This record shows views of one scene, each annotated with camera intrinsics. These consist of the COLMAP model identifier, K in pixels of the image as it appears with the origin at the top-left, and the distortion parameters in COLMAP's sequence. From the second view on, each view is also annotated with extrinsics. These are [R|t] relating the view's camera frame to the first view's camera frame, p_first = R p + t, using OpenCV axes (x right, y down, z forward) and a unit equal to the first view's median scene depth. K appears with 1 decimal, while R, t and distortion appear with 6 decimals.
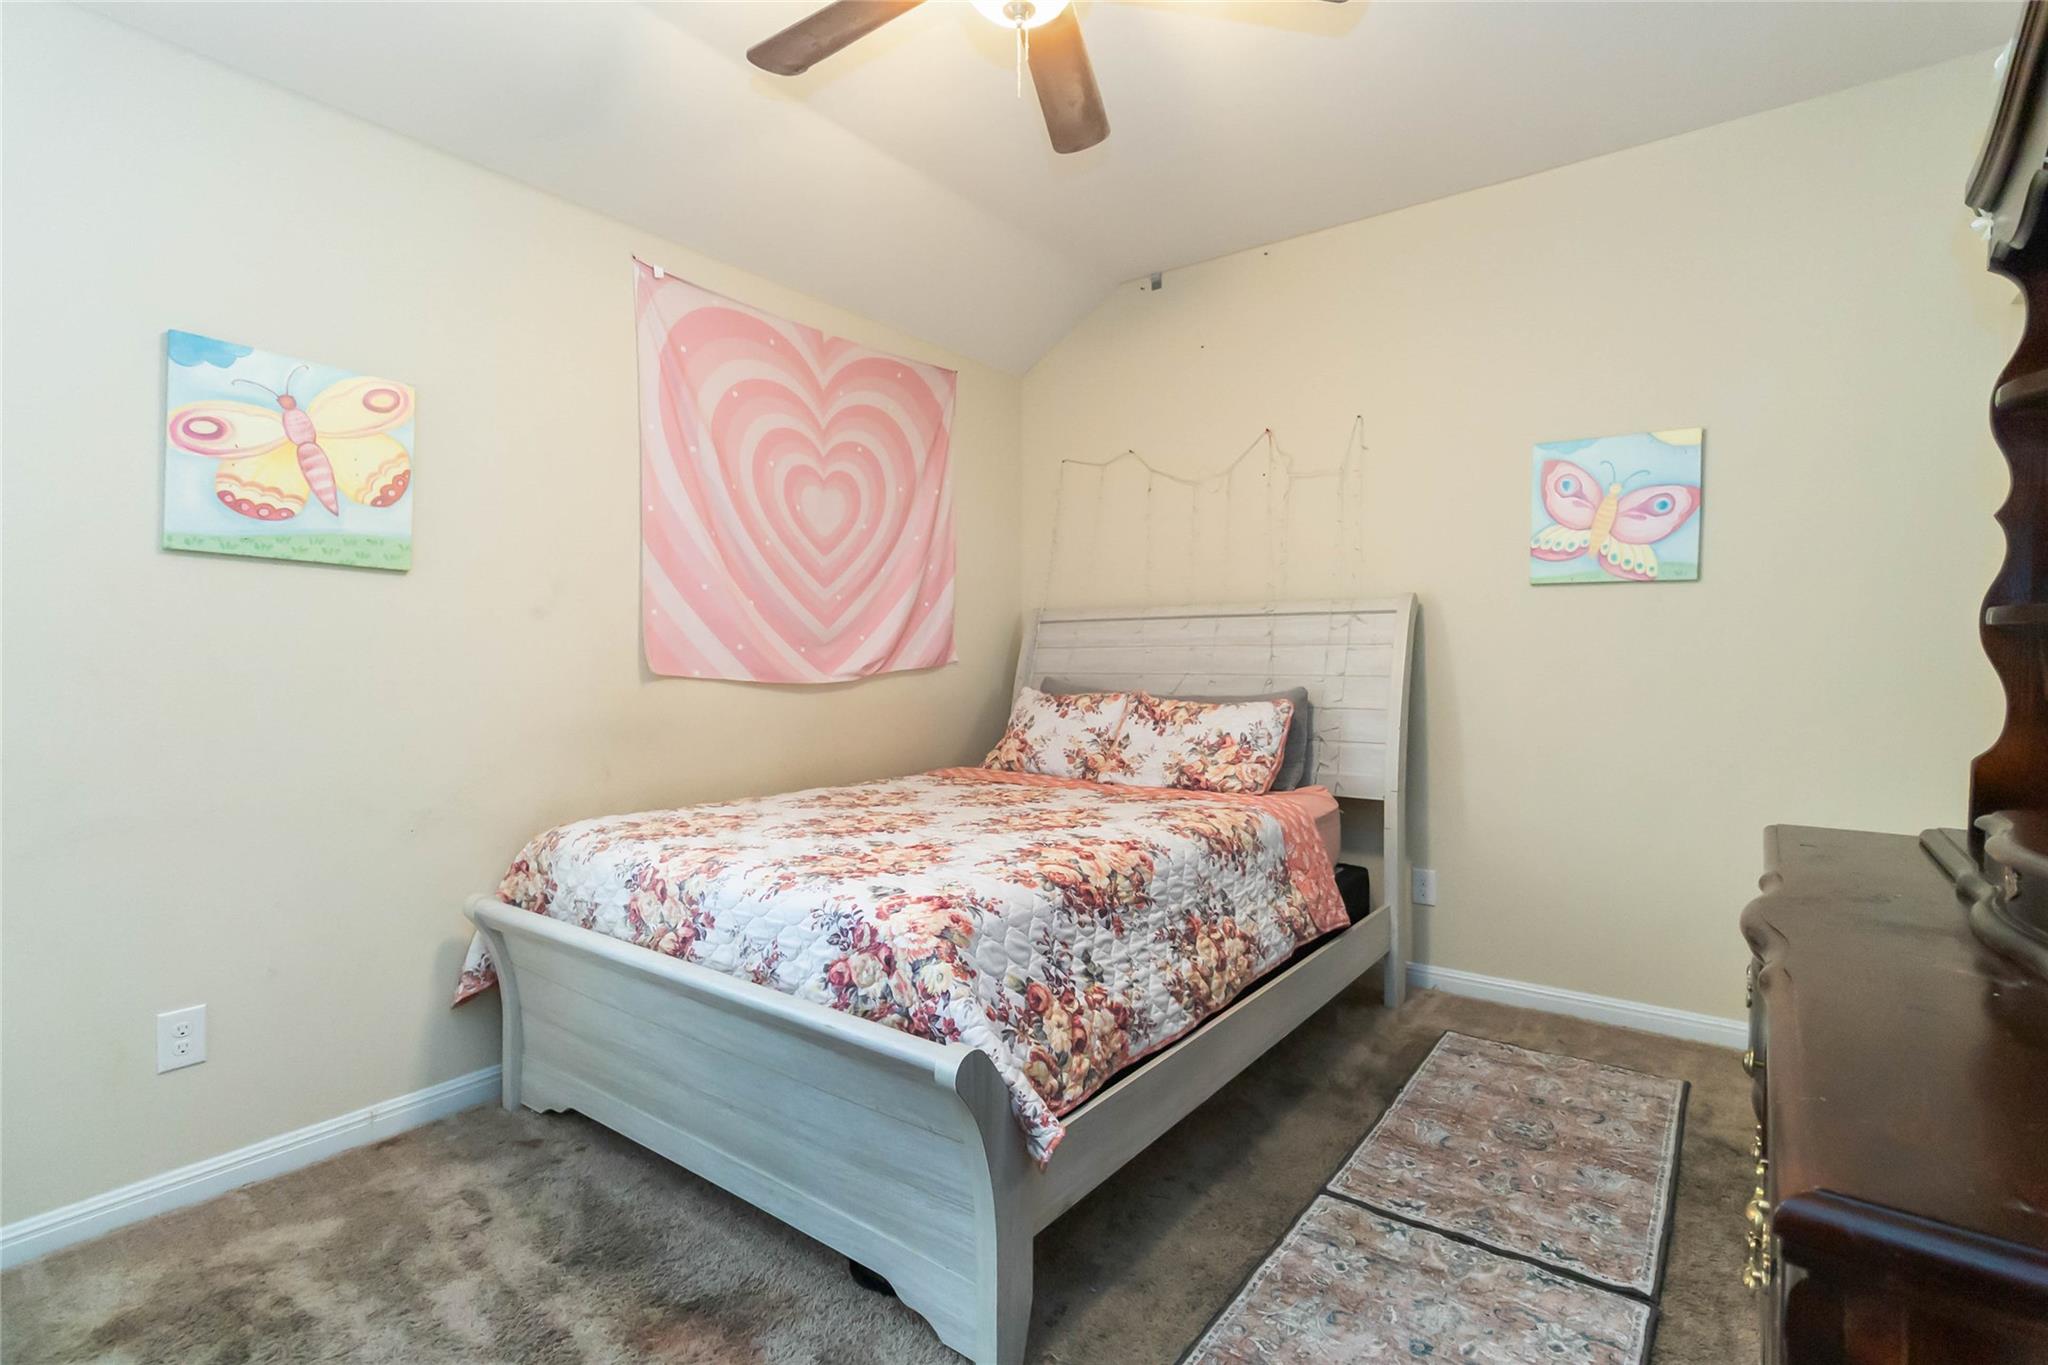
lens RADIAL K [[956.4, 0, 1038.8], [0, 956.4, 678.7], [0, 0, 1]] dist [-0.000692, 0.000466]
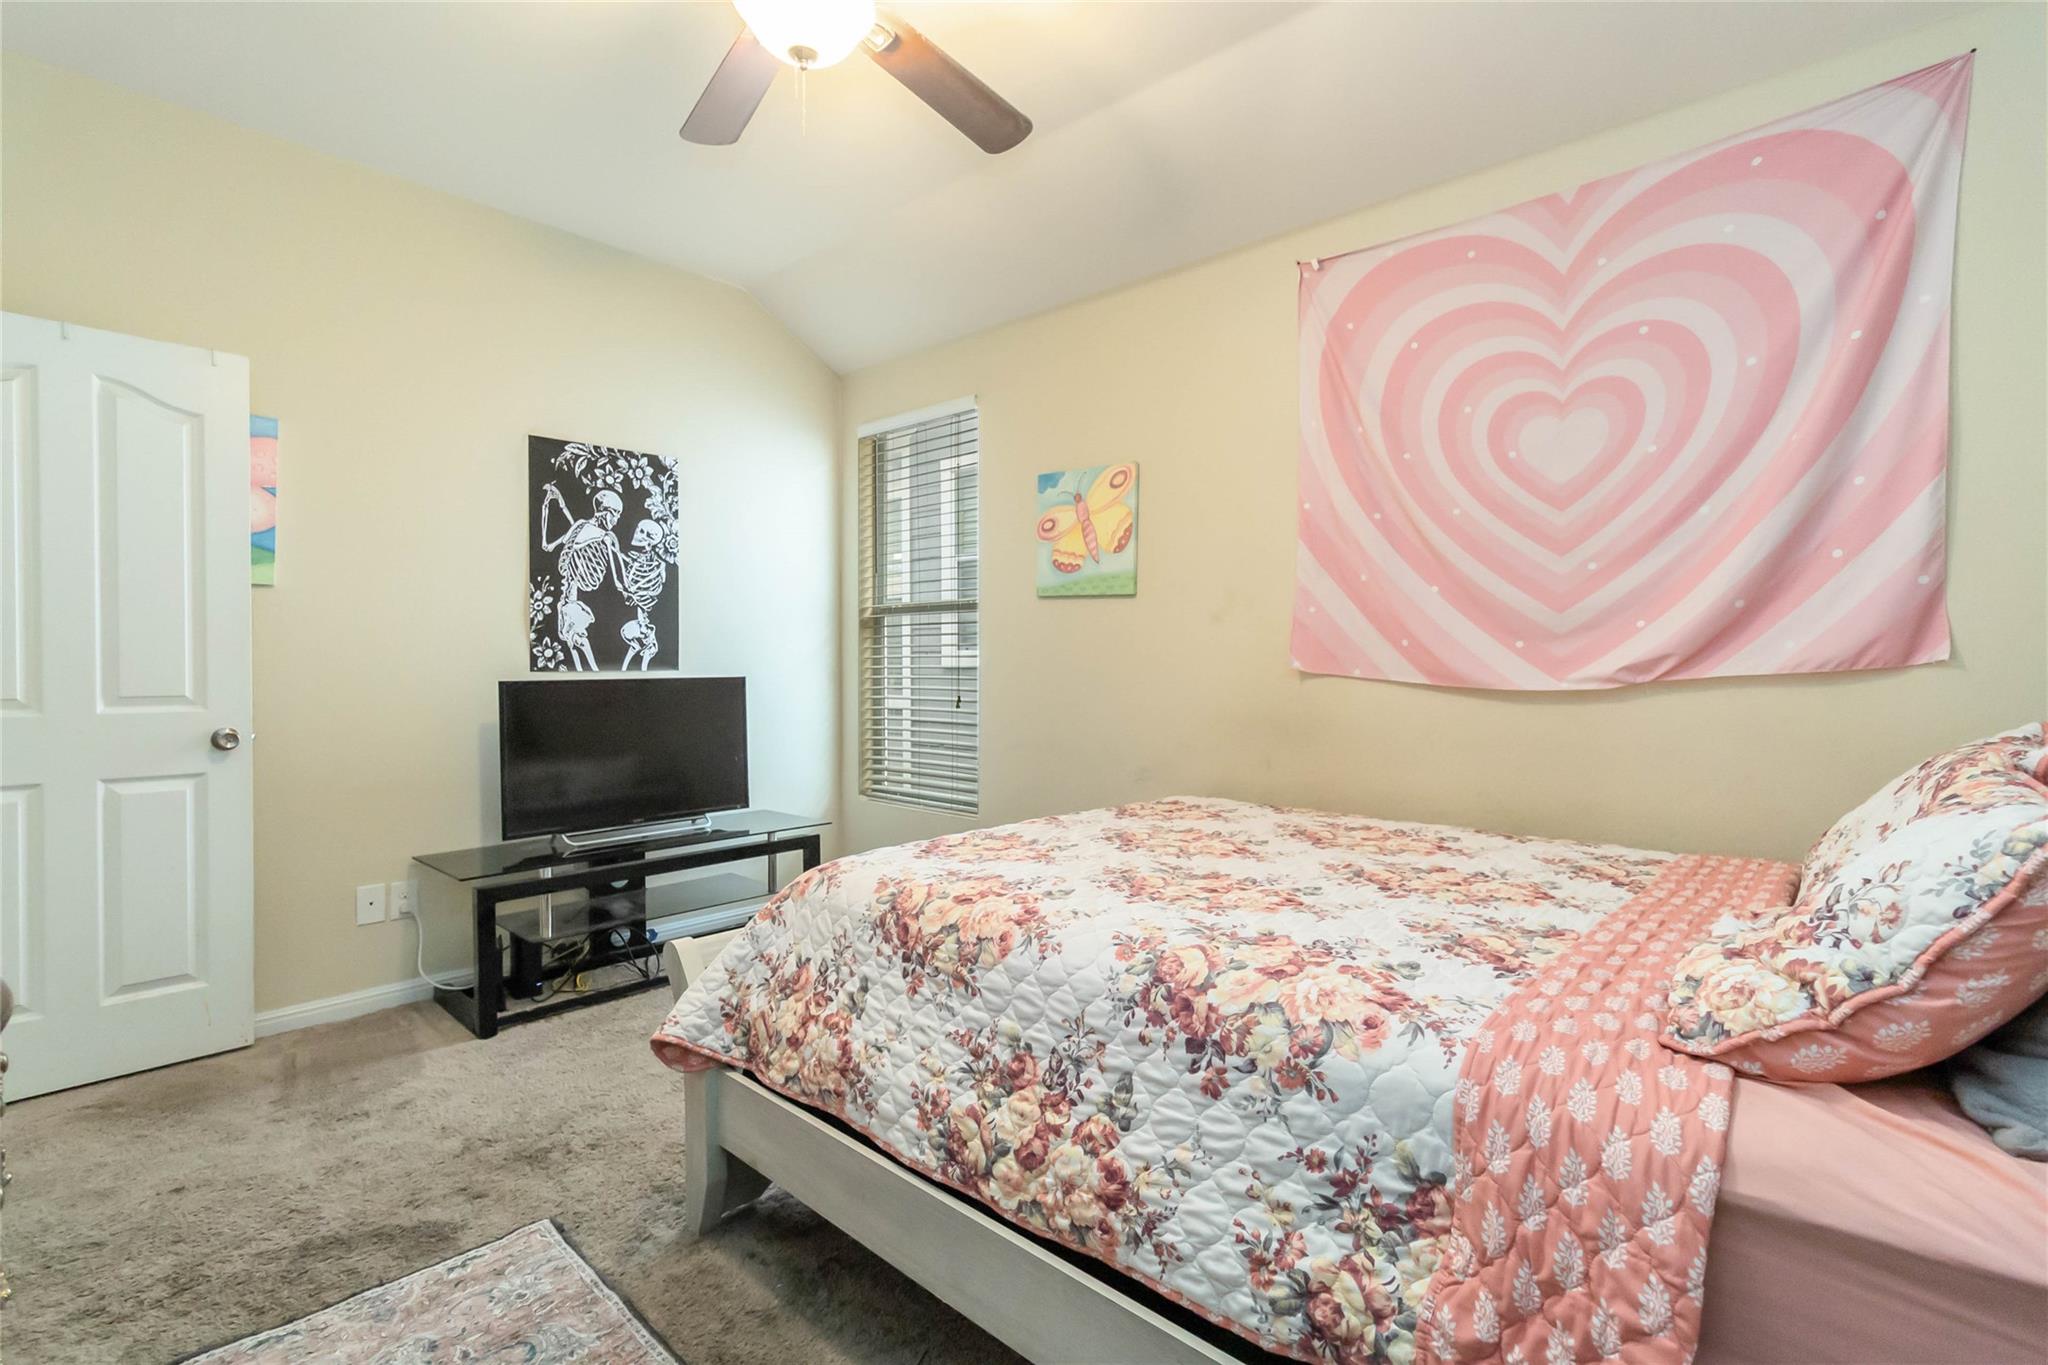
lens RADIAL K [[956.4, 0, 1038.7], [0, 956.4, 673.3], [0, 0, 1]] dist [-0.000692, 0.000466]
pose [[-0.109255, 0.017662, -0.993857, 0.771629], [-0.018339, 0.999636, 0.019781, -0.022868], [0.993845, 0.020387, -0.108891, 1.039358]]
